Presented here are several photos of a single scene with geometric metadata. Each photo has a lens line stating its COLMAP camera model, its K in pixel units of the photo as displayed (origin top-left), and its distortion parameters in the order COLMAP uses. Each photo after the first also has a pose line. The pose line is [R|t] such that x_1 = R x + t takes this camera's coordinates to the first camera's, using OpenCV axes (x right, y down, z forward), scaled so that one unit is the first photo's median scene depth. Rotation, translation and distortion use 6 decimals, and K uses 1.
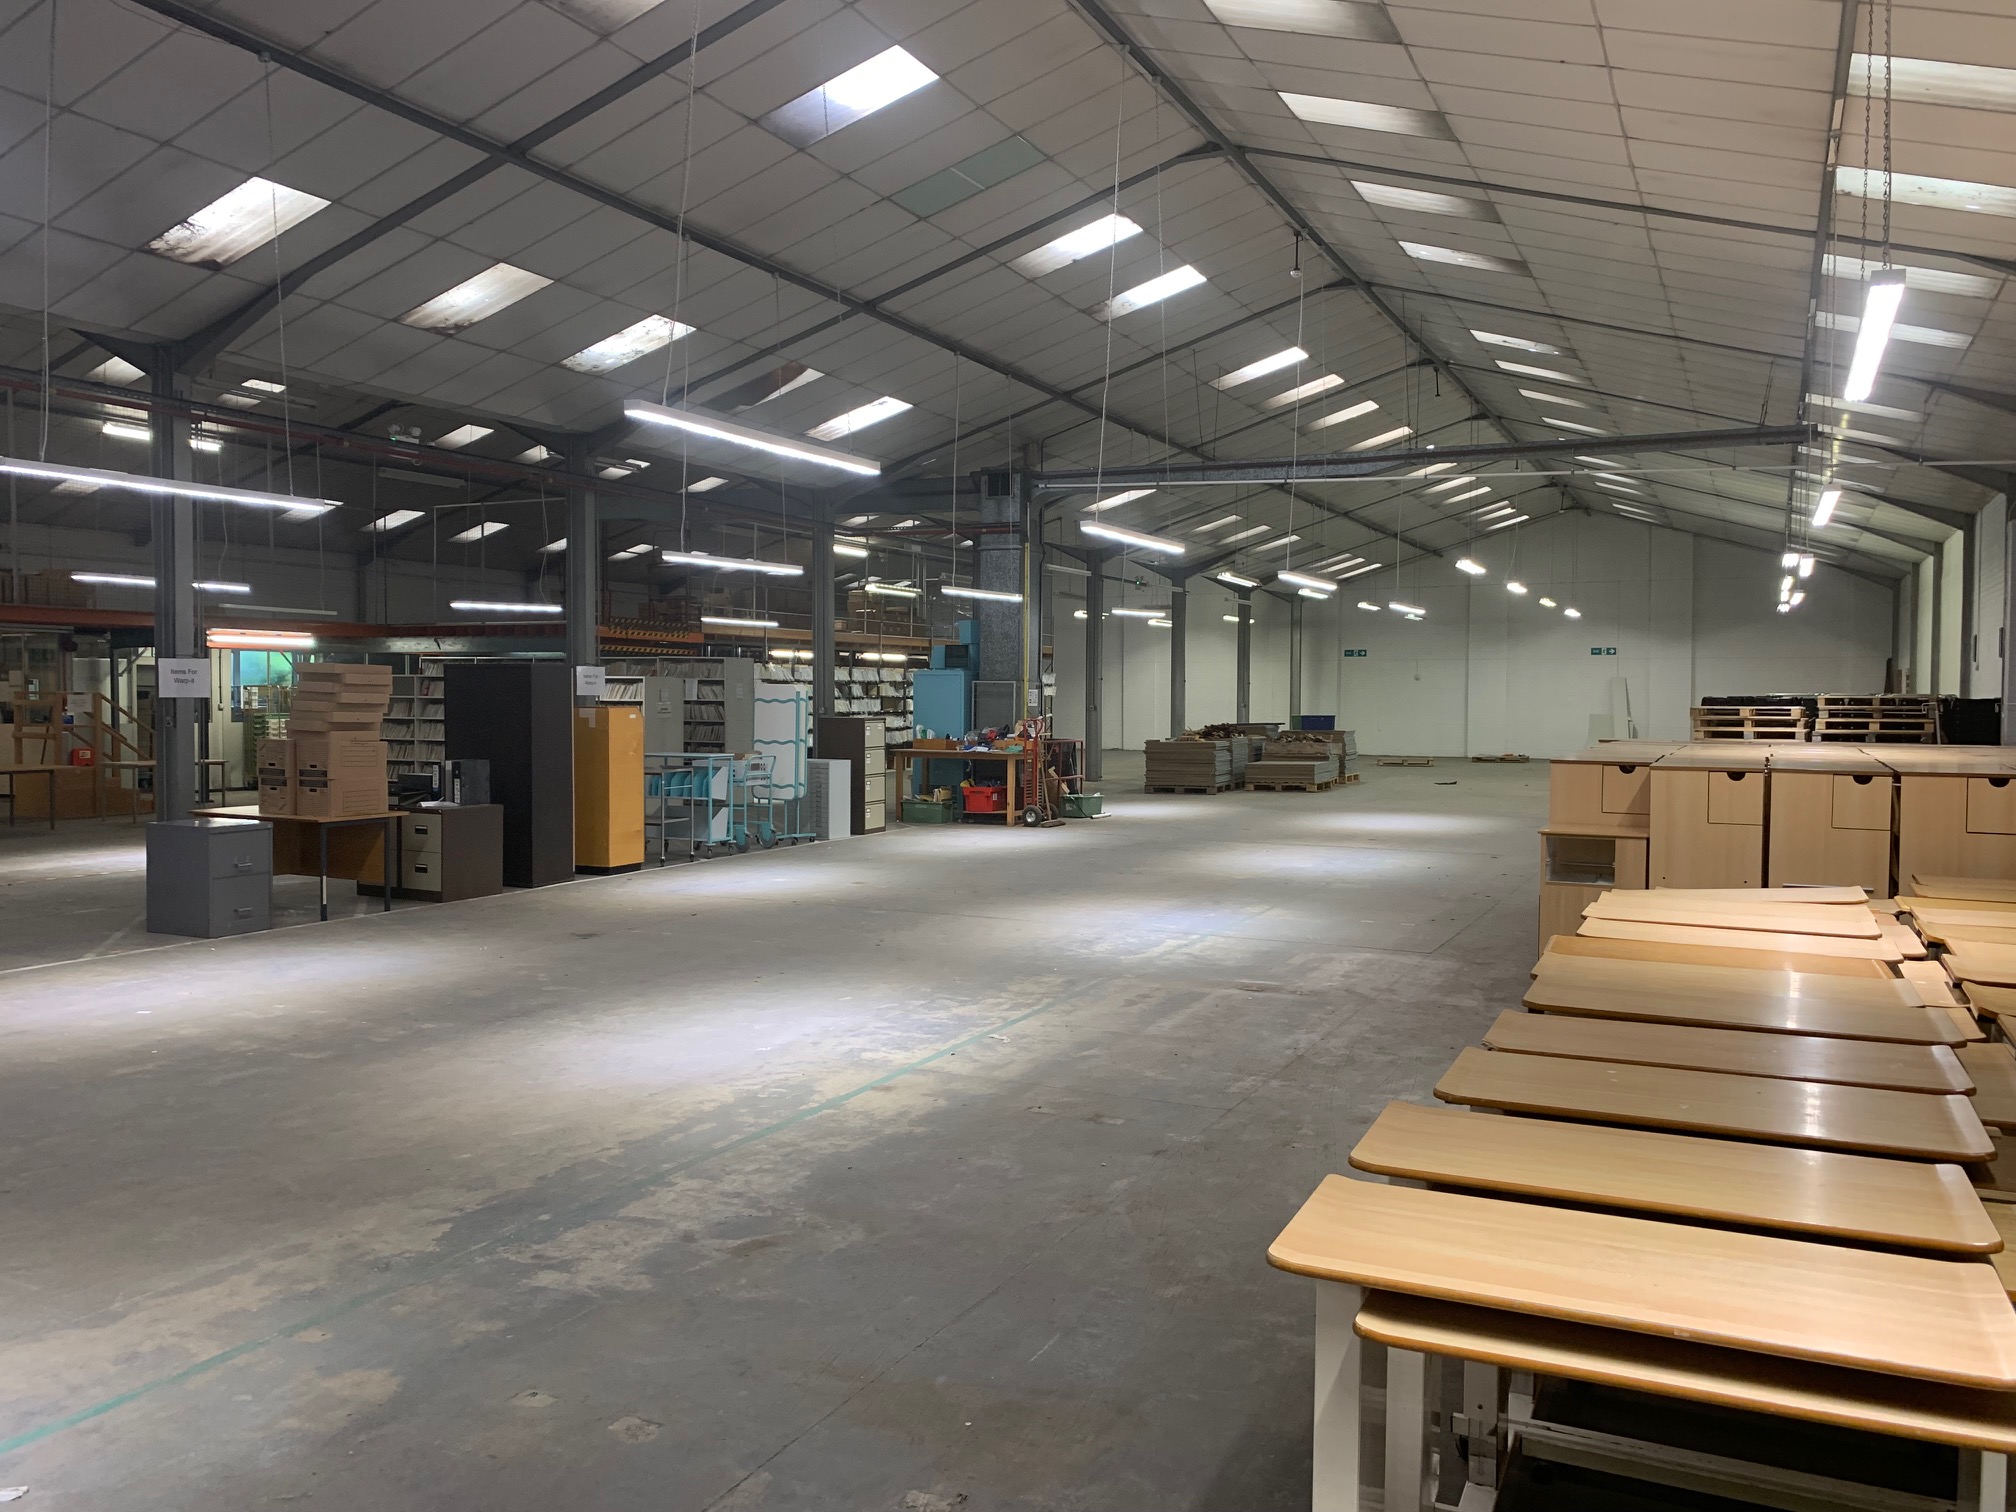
lens RADIAL K [[1547.0, 0, 1008.0], [0, 1547.0, 756.0], [0, 0, 1]] dist [0.003824, -0.000290]
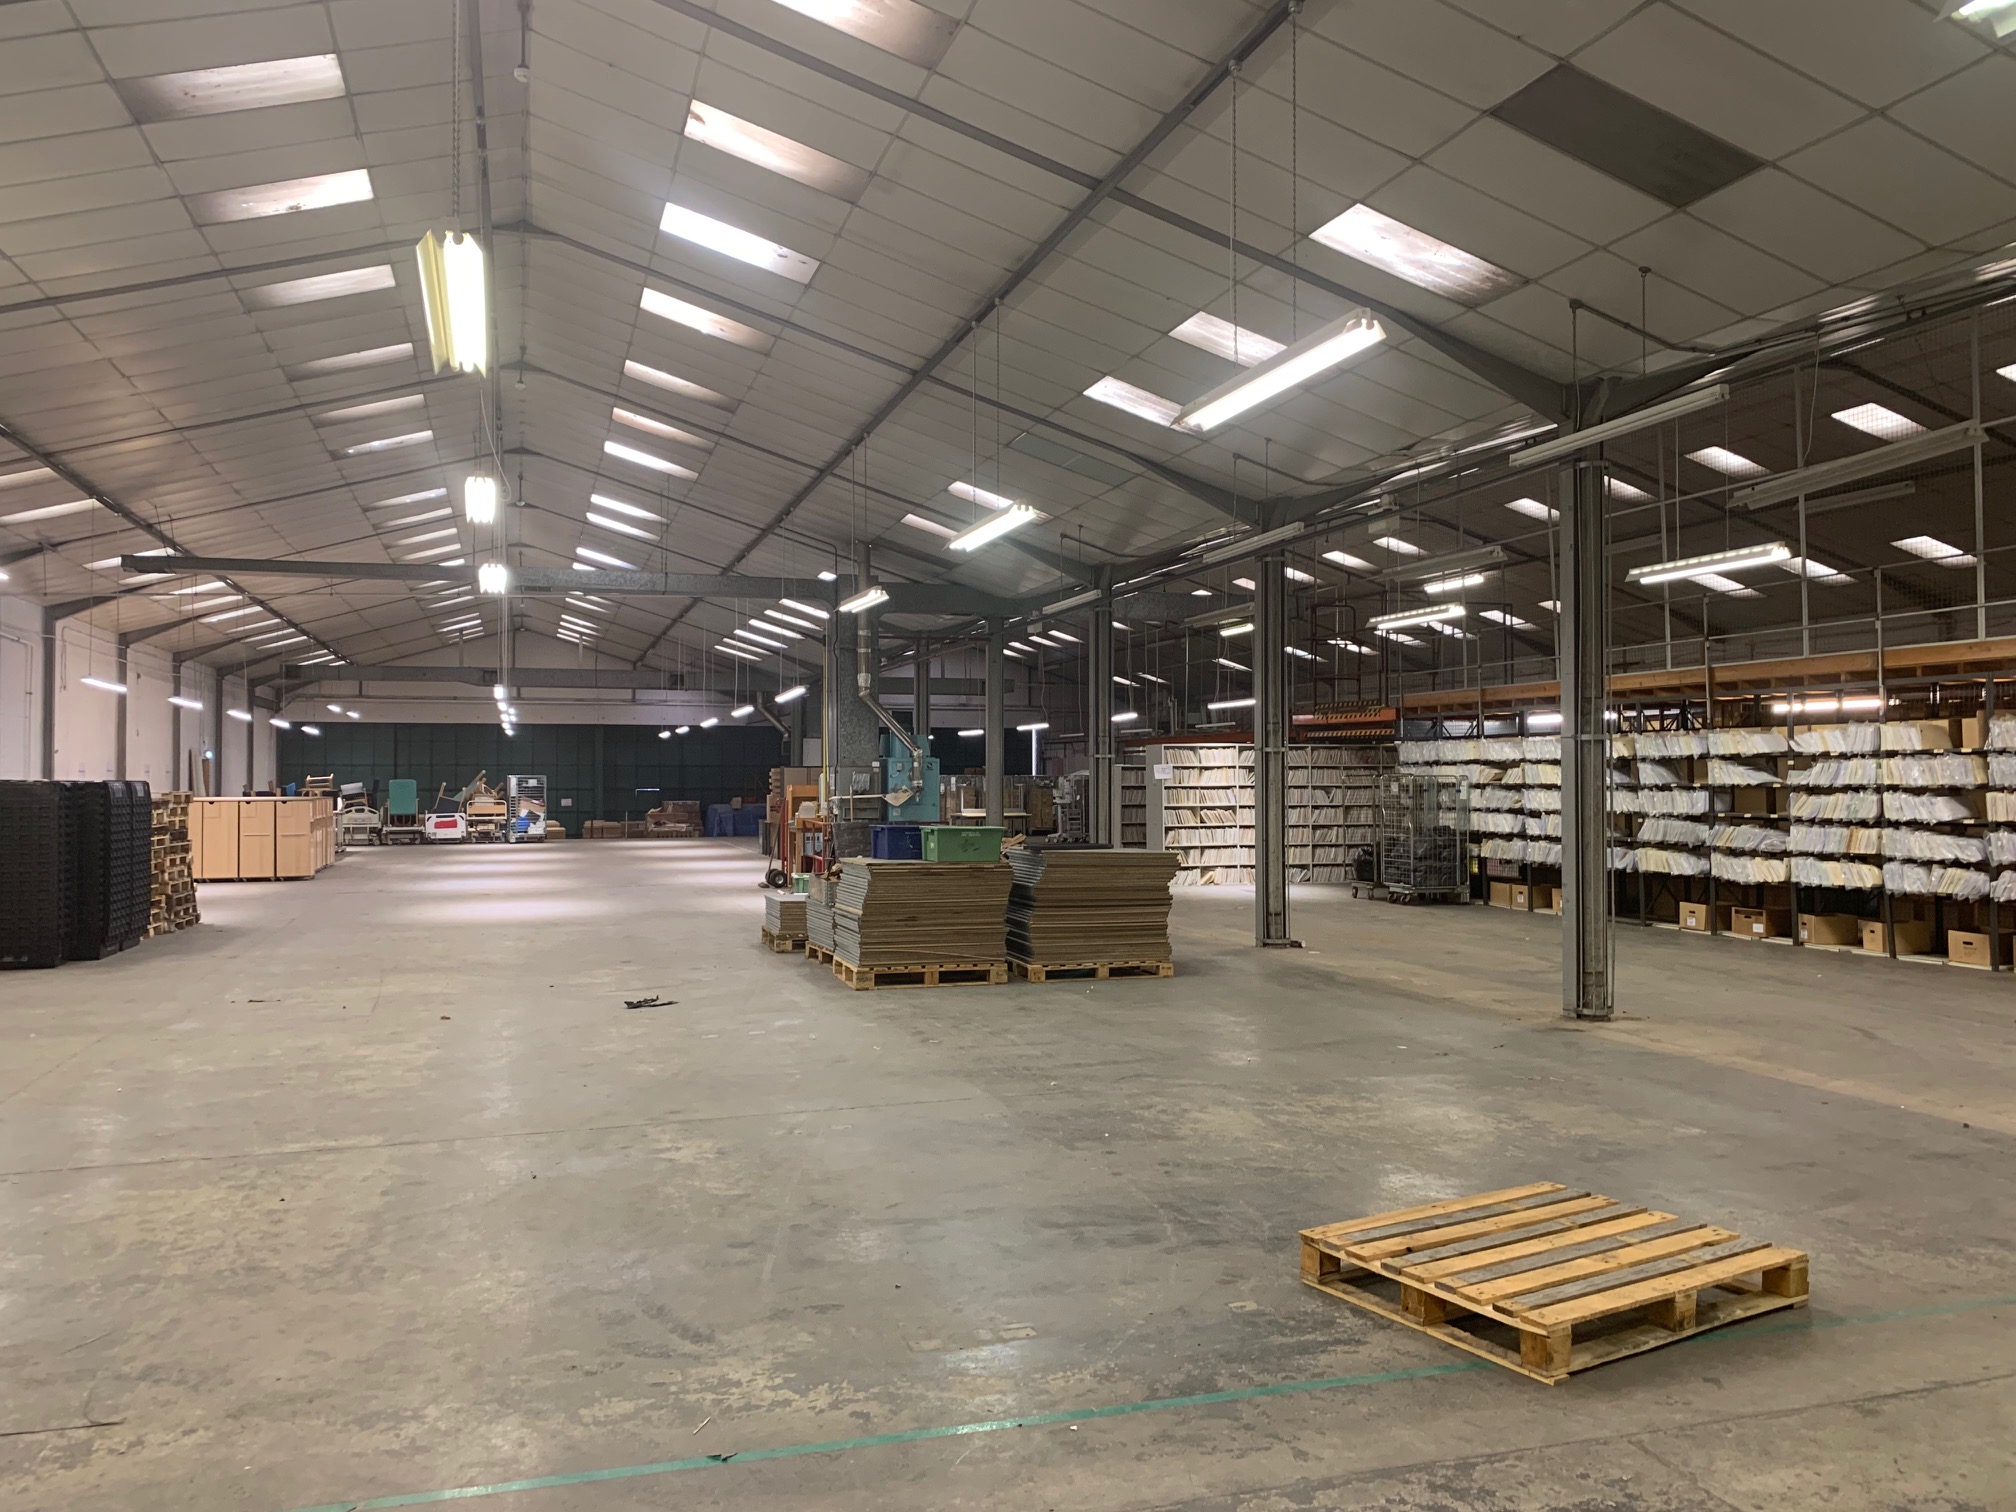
lens RADIAL K [[1547.0, 0, 1008.0], [0, 1547.0, 756.0], [0, 0, 1]] dist [0.003824, -0.000290]
pose [[-0.724535, -0.012765, -0.689120, 0.451336], [-0.028391, 0.999533, 0.011334, -0.048700], [0.688654, 0.027777, -0.724558, 1.244293]]
